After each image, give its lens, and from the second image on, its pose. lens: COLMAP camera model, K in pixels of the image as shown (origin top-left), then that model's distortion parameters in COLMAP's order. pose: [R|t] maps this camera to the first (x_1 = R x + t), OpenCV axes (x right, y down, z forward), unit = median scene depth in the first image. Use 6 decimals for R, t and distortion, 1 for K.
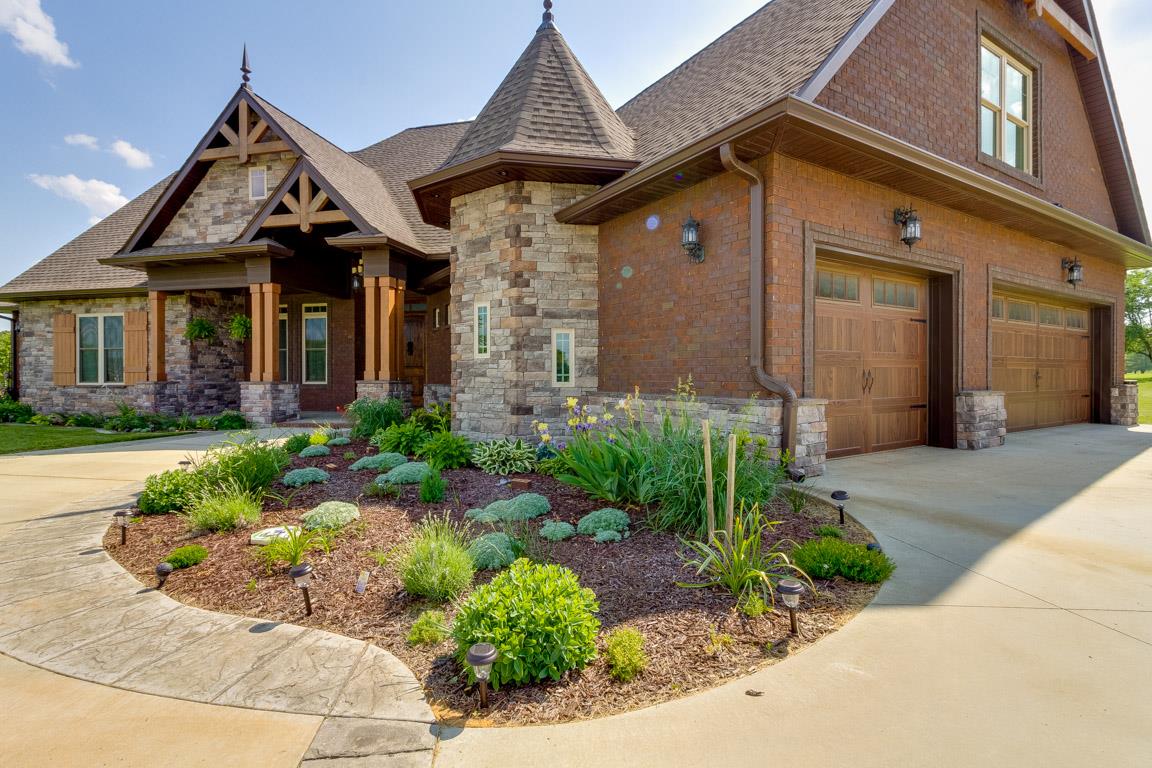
lens RADIAL K [[386.8, 0, 575.8], [0, 386.8, 379.1], [0, 0, 1]] dist [0.001051, 0.000152]
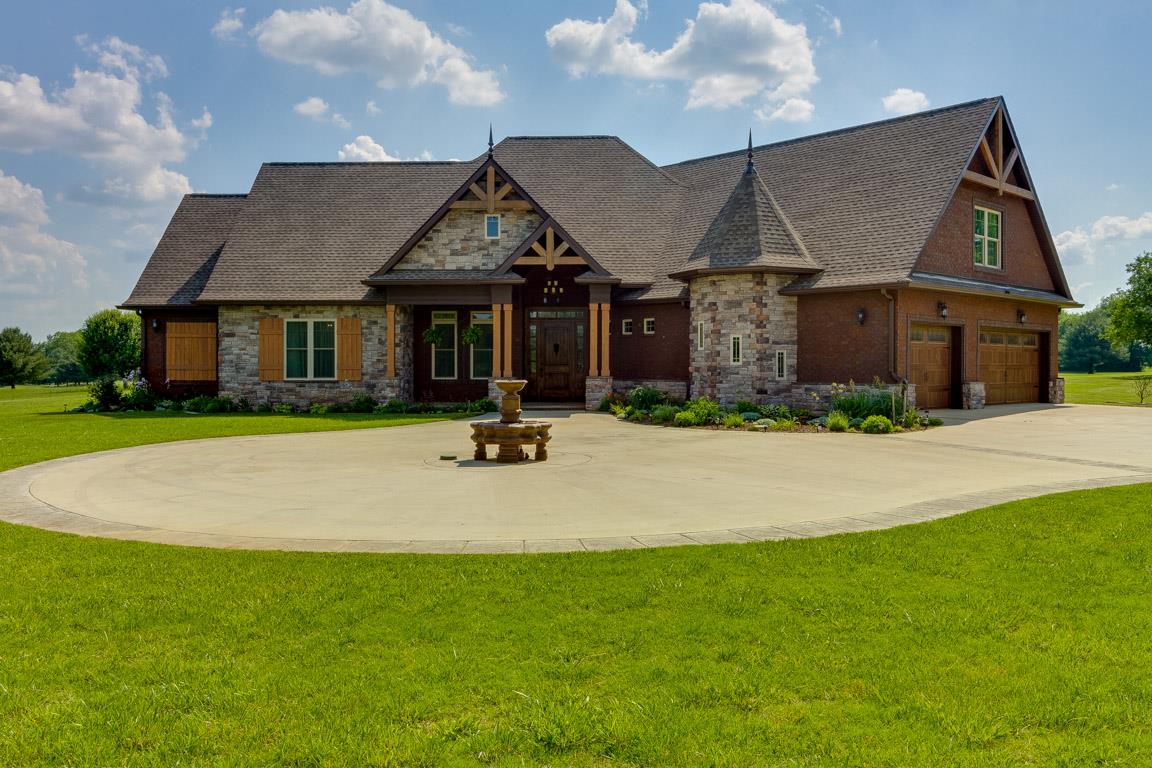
lens RADIAL K [[539.3, 0, 573.7], [0, 539.3, 376.4], [0, 0, 1]] dist [-0.000645, -0.000053]
pose [[0.991510, 0.001131, 0.130027, -0.946801], [-0.001452, 0.999996, 0.002381, -0.001733], [-0.130024, -0.002549, 0.991508, -1.031768]]
